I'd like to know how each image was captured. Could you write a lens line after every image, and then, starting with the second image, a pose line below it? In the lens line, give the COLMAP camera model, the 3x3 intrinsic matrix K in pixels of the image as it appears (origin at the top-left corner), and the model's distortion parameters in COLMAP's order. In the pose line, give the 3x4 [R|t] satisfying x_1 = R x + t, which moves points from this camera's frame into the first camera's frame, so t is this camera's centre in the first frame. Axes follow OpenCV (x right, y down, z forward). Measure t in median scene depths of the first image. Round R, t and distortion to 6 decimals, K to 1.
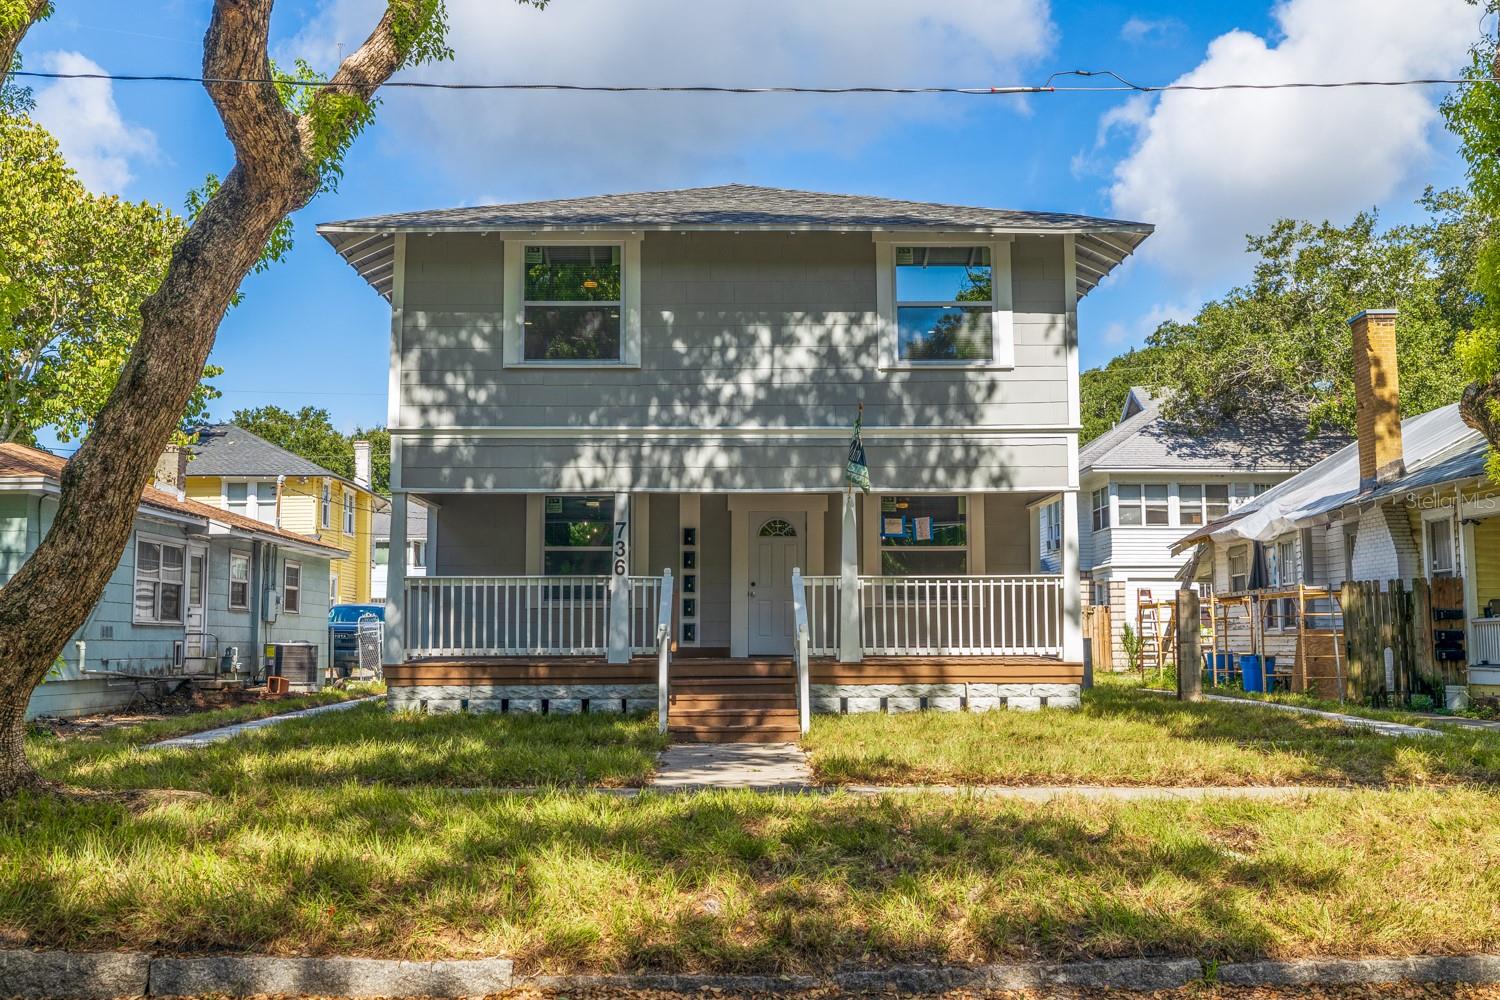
lens RADIAL K [[1456.8, 0, 756.3], [0, 1456.8, 496.6], [0, 0, 1]] dist [0.011485, 0.000000]
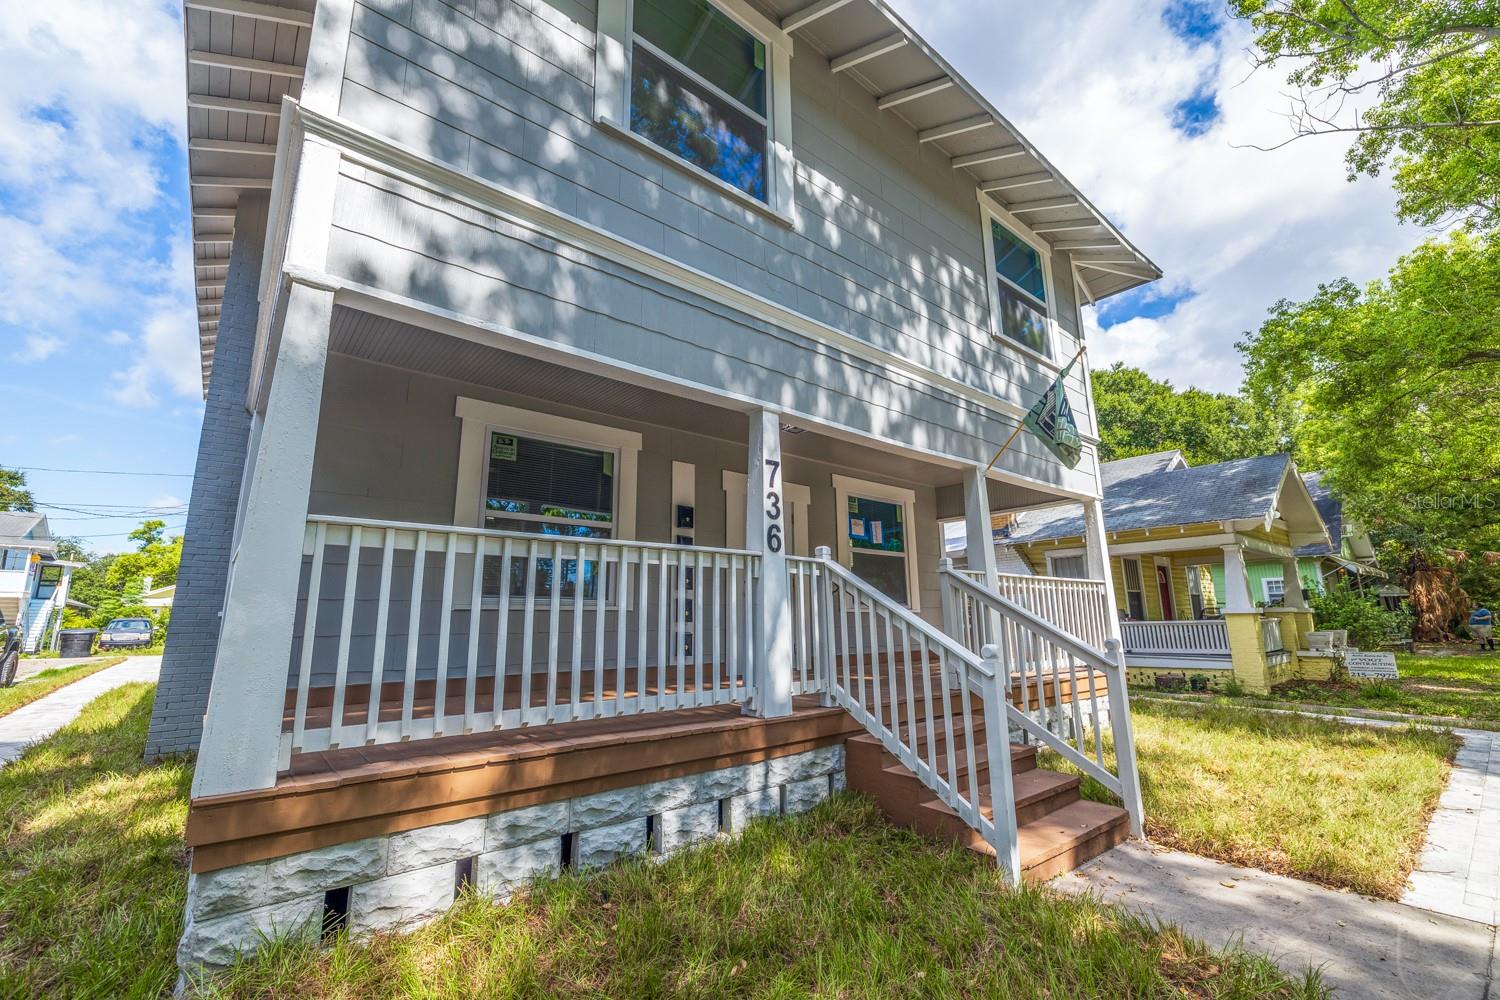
lens RADIAL K [[638.6, 0, 747.1], [0, 638.6, 492.8], [0, 0, 1]] dist [0.001975, -0.000553]
pose [[0.788837, 0.121364, 0.602500, -0.248687], [-0.056860, 0.990516, -0.125078, 0.061435], [-0.611966, 0.064408, 0.788257, 0.801635]]
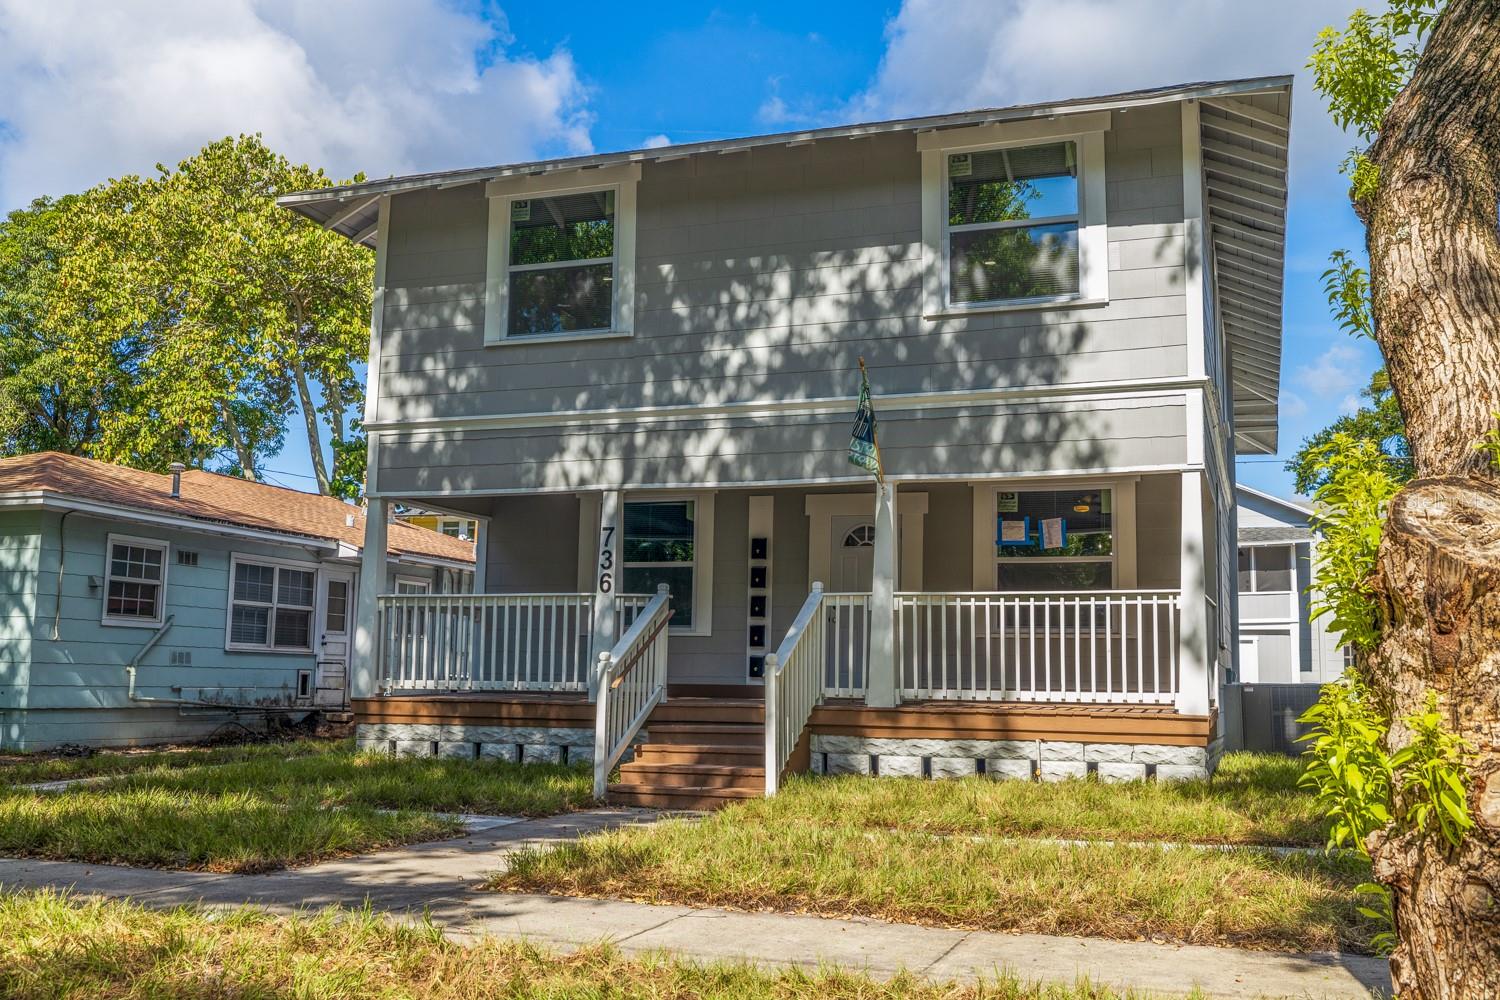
lens RADIAL K [[1456.8, 0, 741.2], [0, 1456.8, 507.6], [0, 0, 1]] dist [0.011485, 0.000000]
pose [[0.935224, -0.025205, -0.353157, 0.260090], [0.017740, 0.999546, -0.024357, 0.027163], [0.353611, 0.016514, 0.935247, 0.266375]]
